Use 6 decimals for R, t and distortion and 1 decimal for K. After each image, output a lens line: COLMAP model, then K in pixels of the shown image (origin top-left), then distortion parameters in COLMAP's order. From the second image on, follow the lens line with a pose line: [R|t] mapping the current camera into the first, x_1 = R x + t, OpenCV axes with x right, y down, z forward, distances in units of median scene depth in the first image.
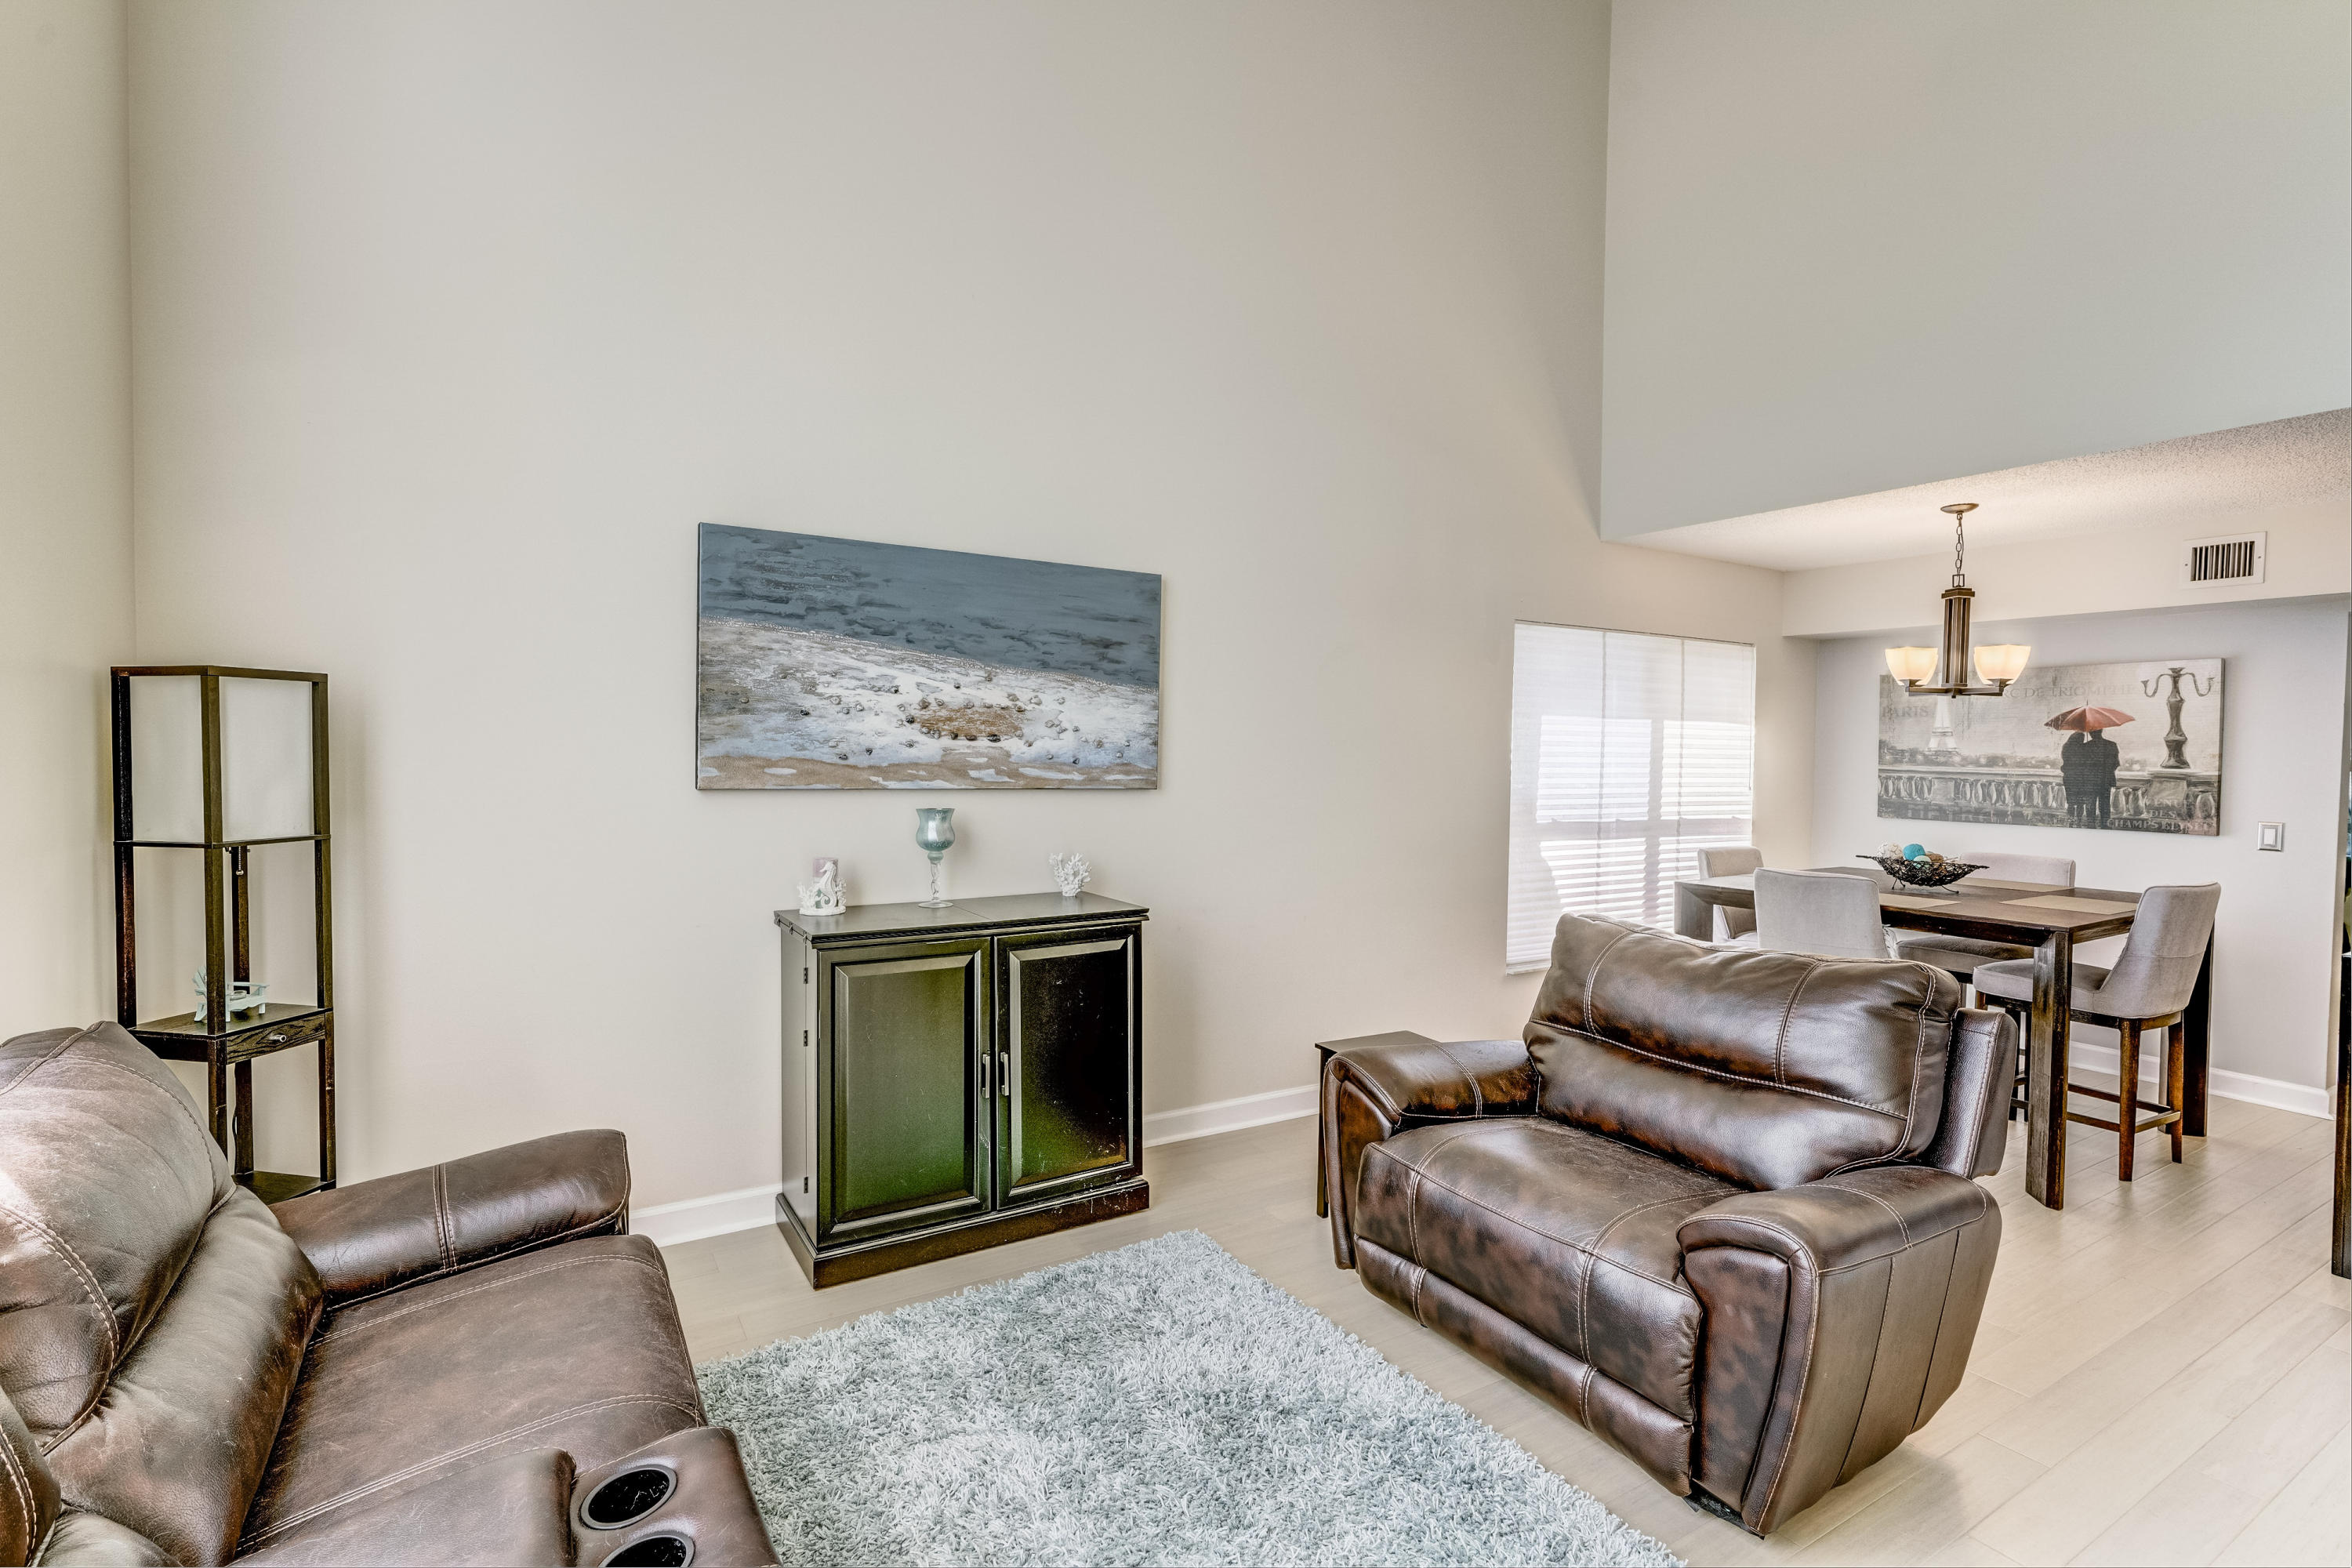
lens RADIAL K [[1091.9, 0, 1161.4], [0, 1091.9, 778.4], [0, 0, 1]] dist [-0.009739, 0.005074]
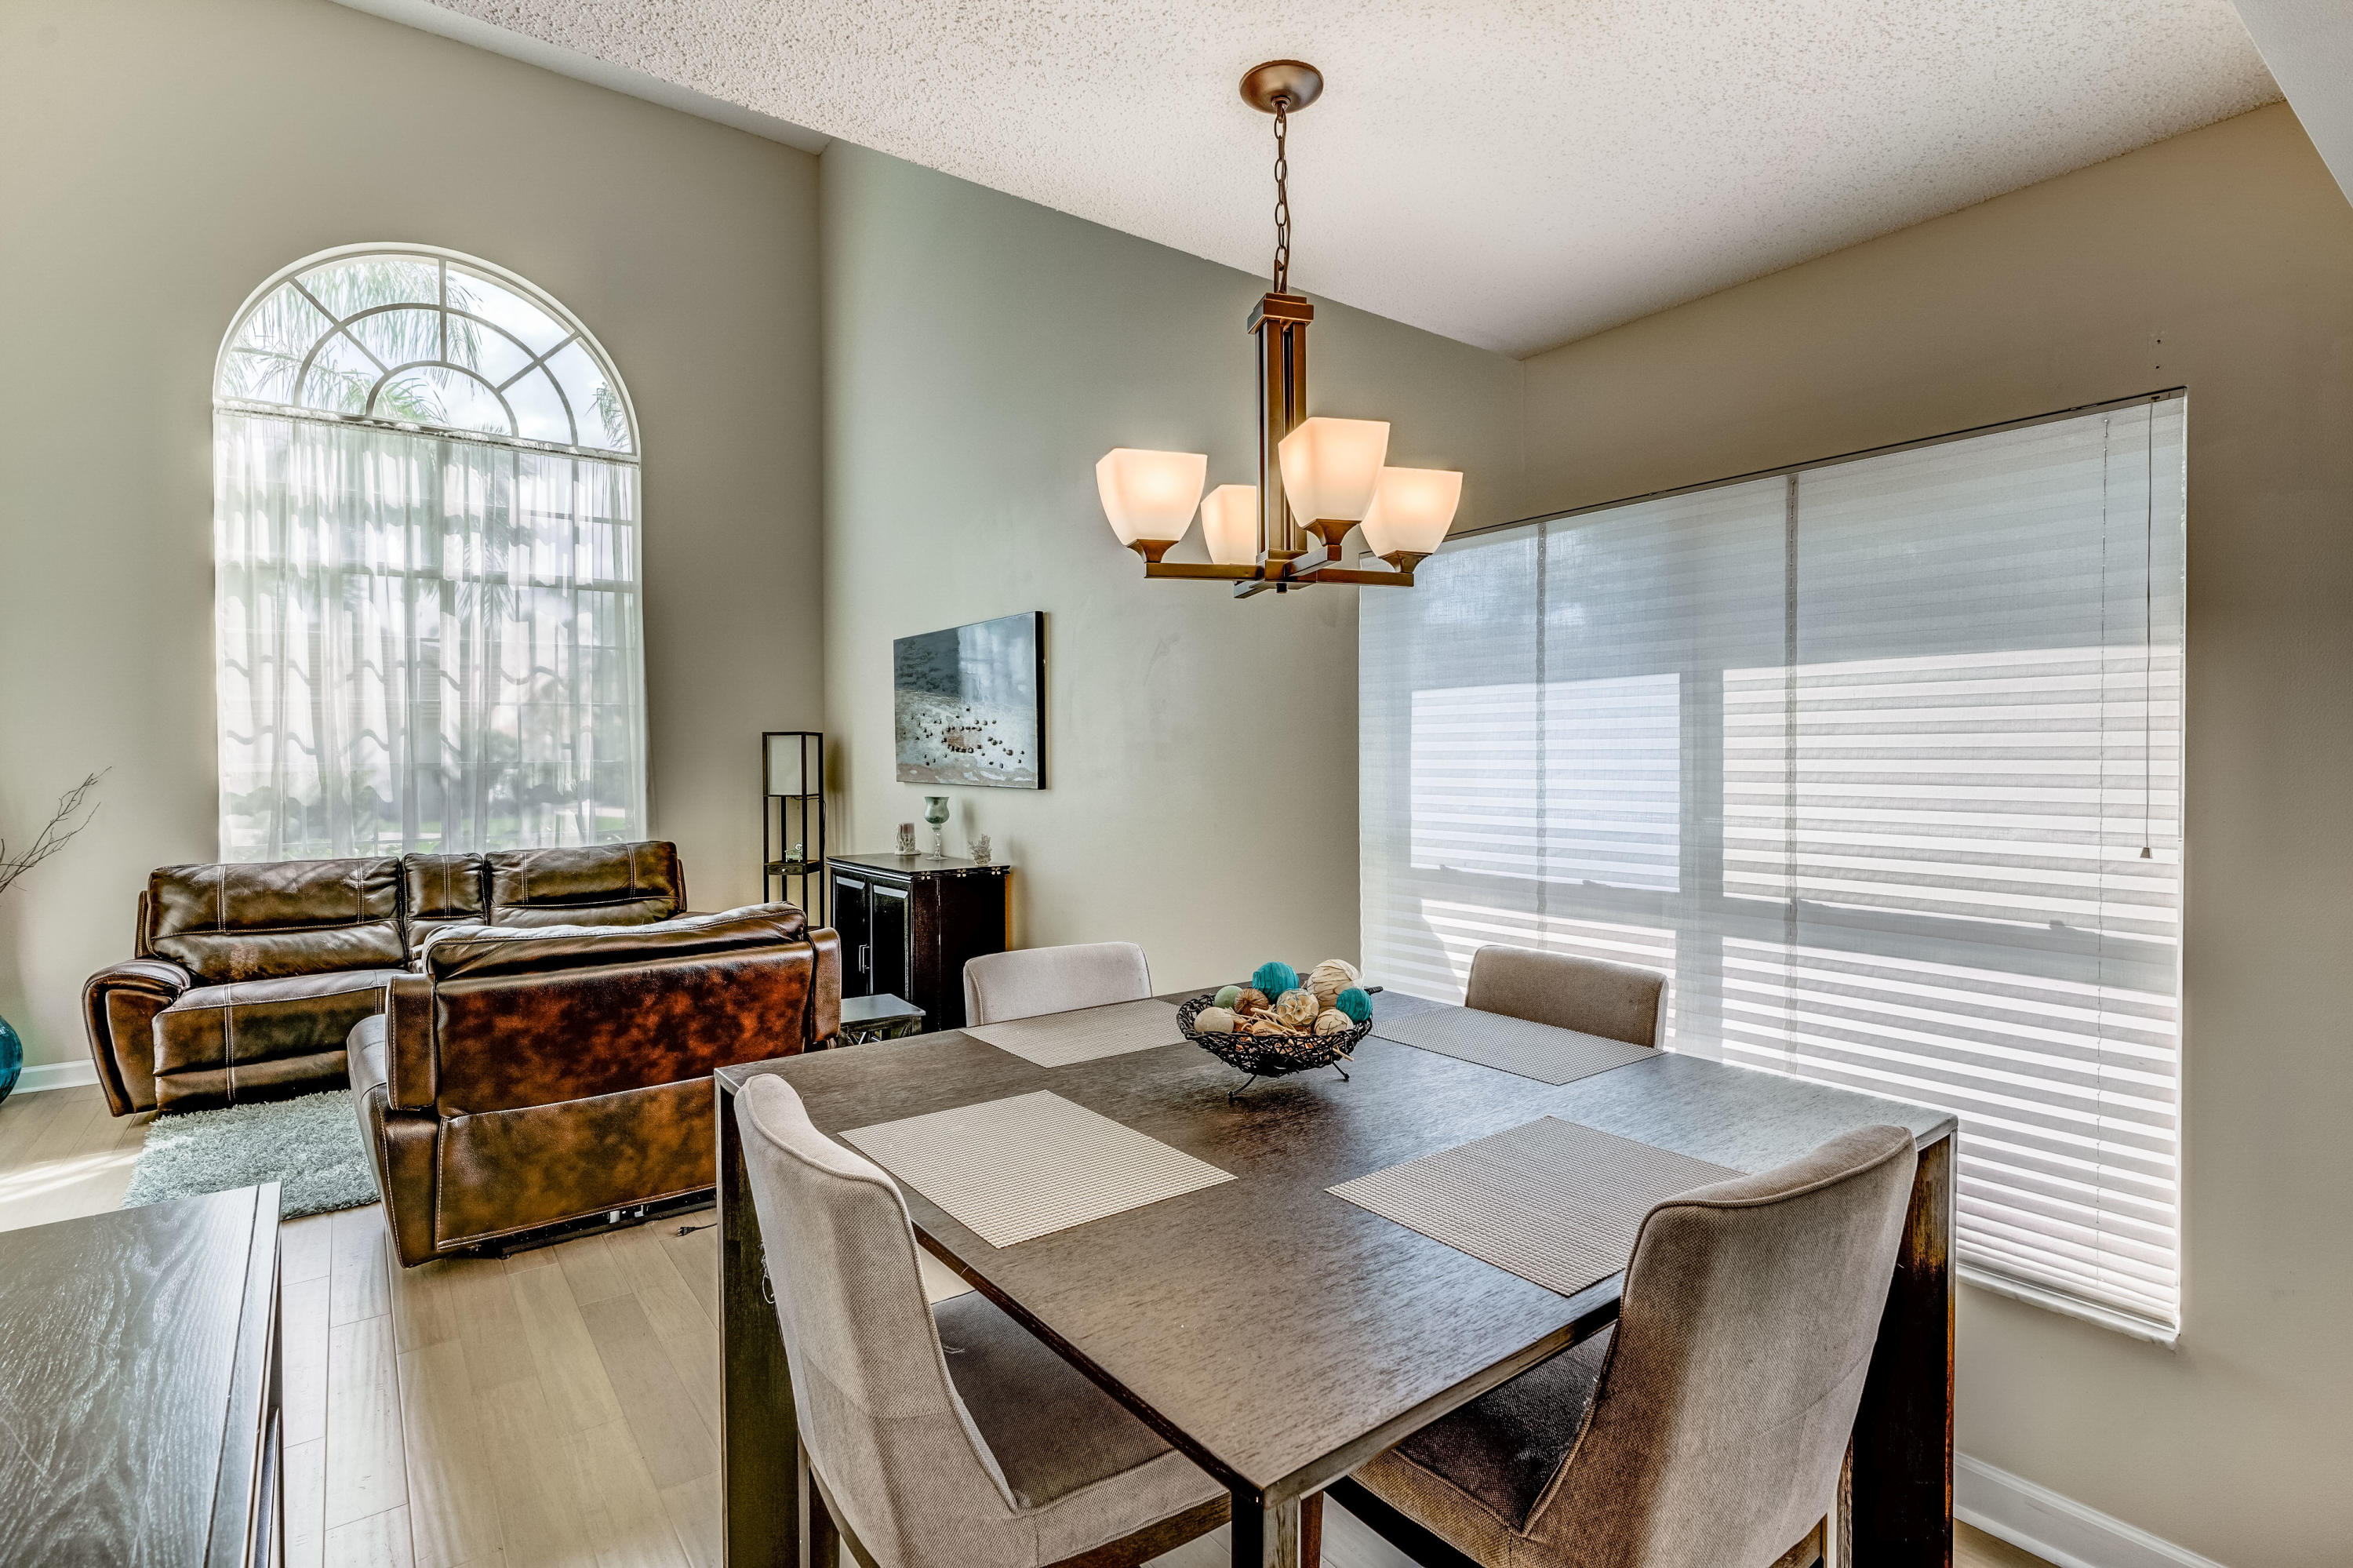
lens RADIAL K [[1092.4, 0, 1125.2], [0, 1092.4, 761.8], [0, 0, 1]] dist [-0.009739, 0.005074]
pose [[0.090042, -0.008415, -0.995902, 1.332509], [-0.023161, 0.999676, -0.010541, -0.010950], [0.995669, 0.024016, 0.089818, 1.099047]]
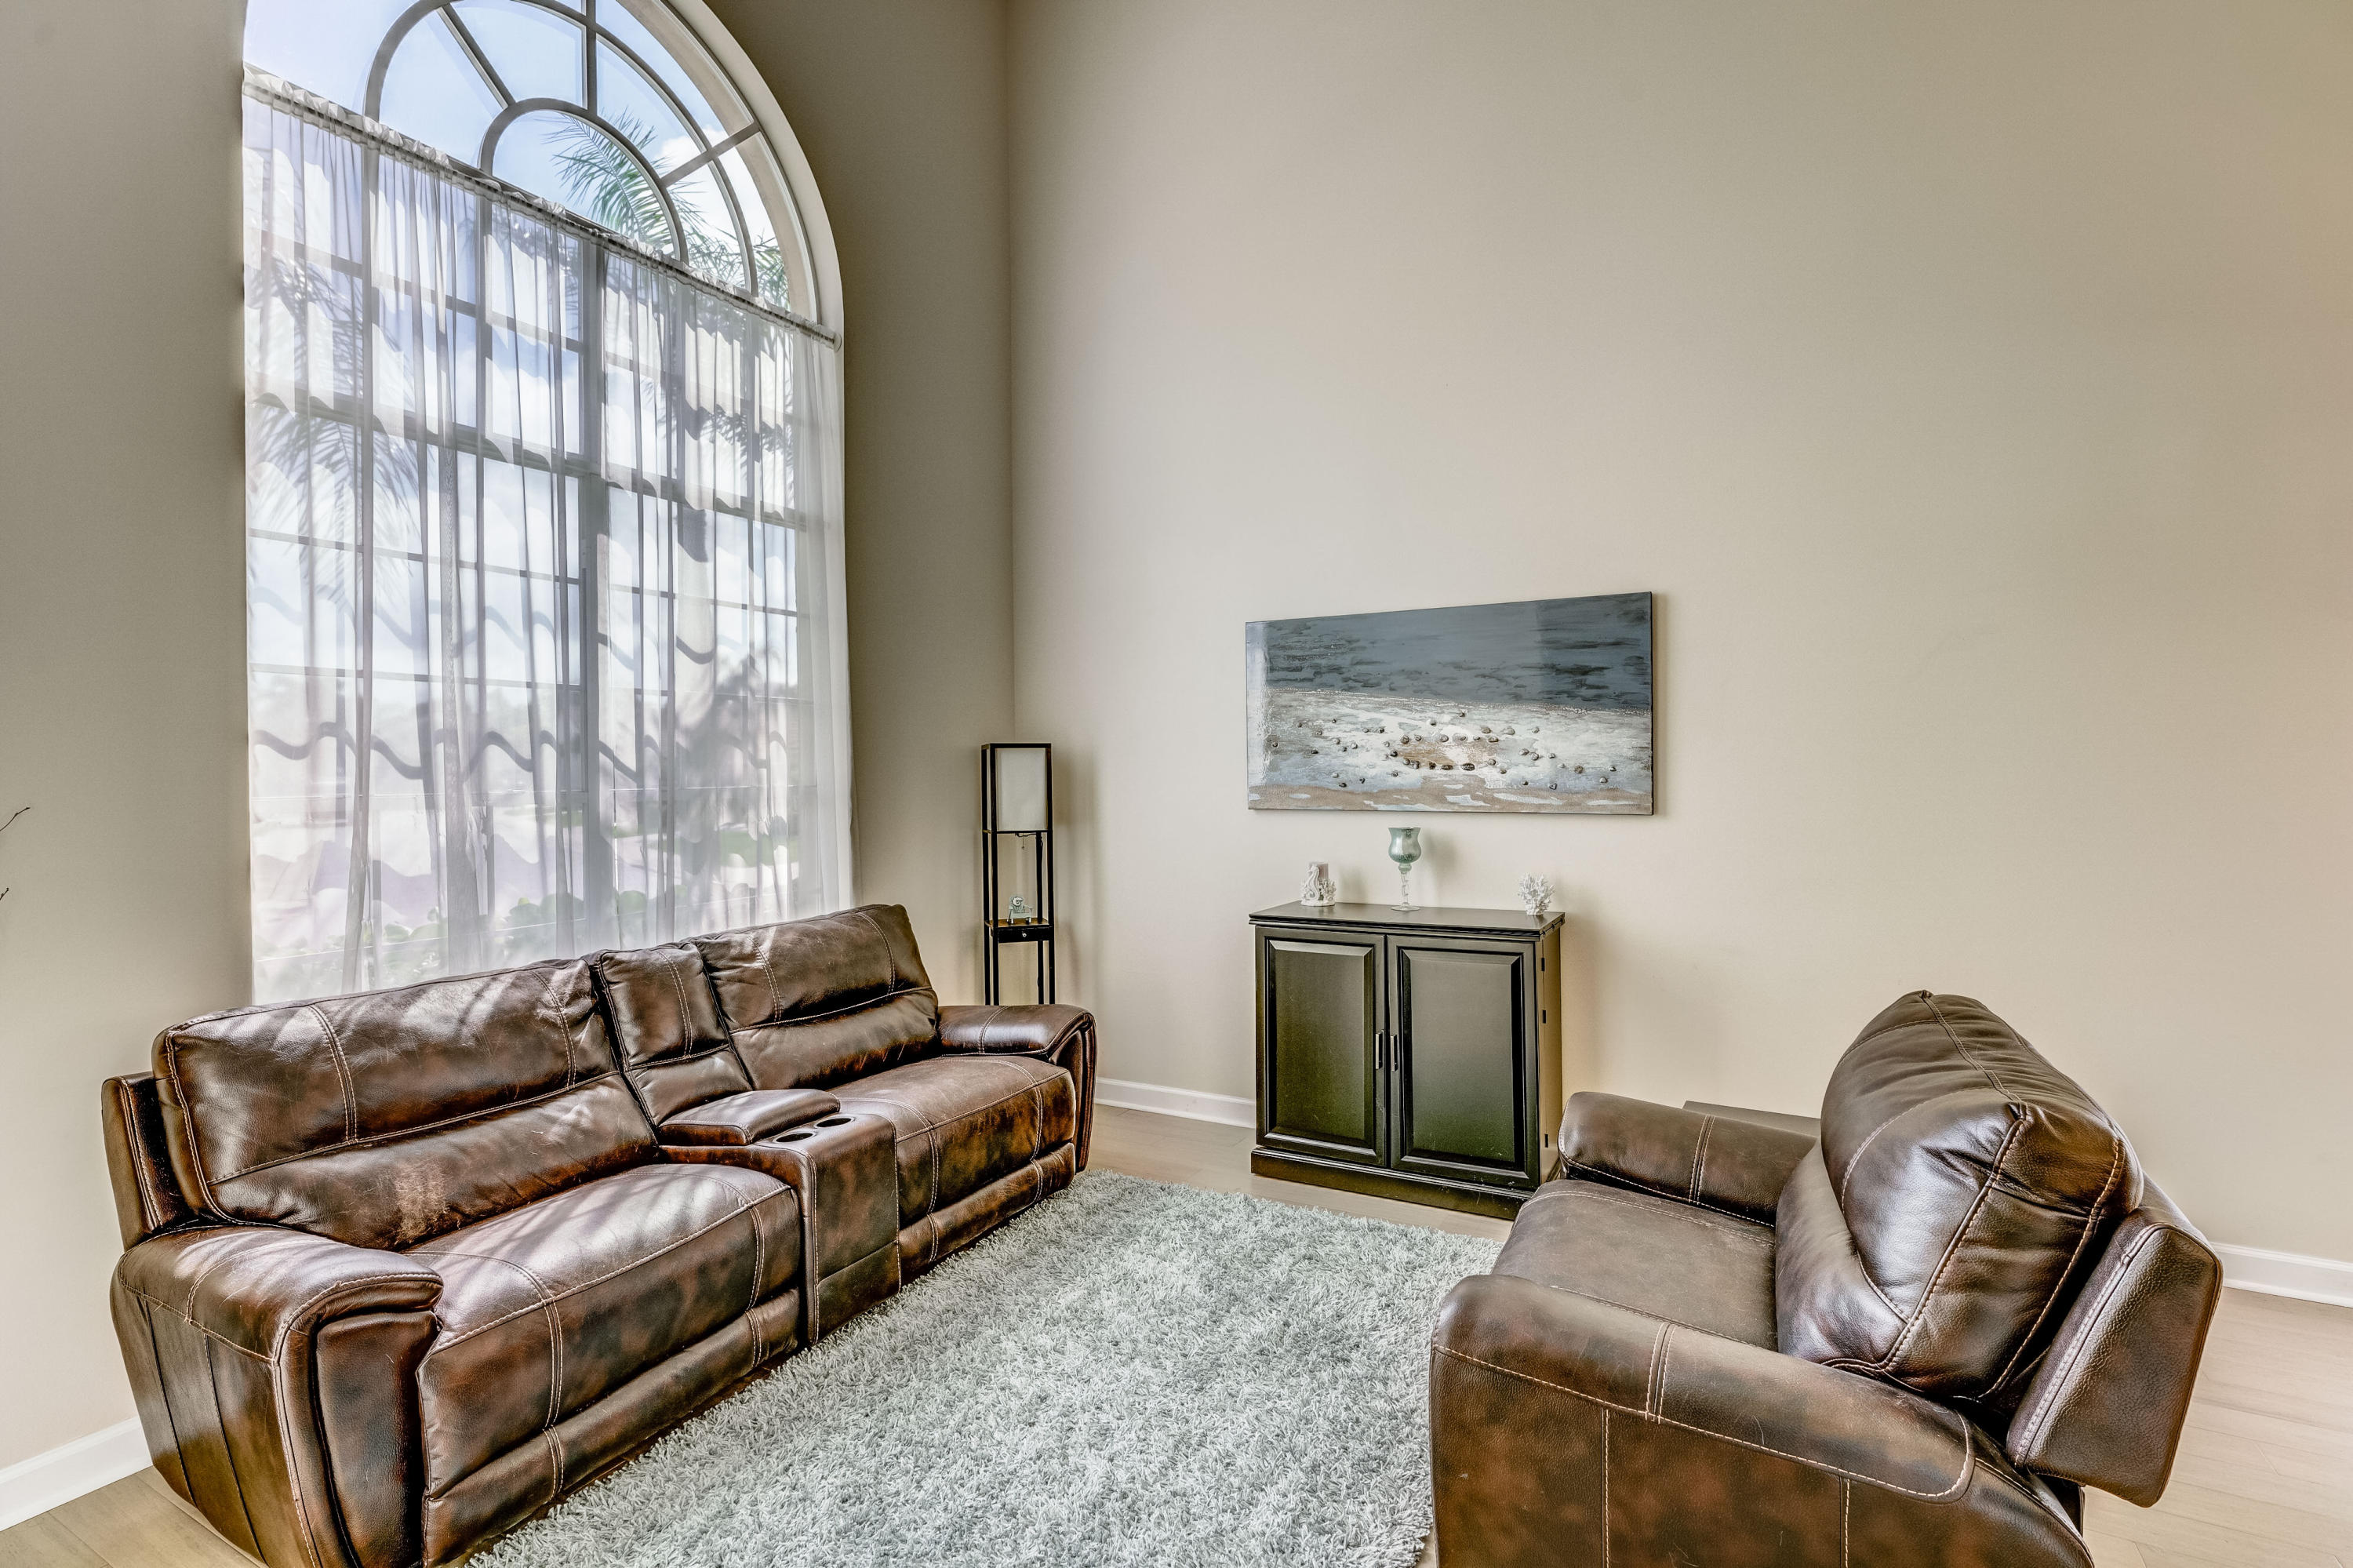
lens RADIAL K [[1092.4, 0, 1167.8], [0, 1092.4, 768.1], [0, 0, 1]] dist [-0.009739, 0.005074]
pose [[0.494159, -0.021338, -0.869110, 0.688483], [-0.008210, 0.999540, -0.029208, -0.000170], [0.869333, 0.021569, 0.493757, 0.179015]]
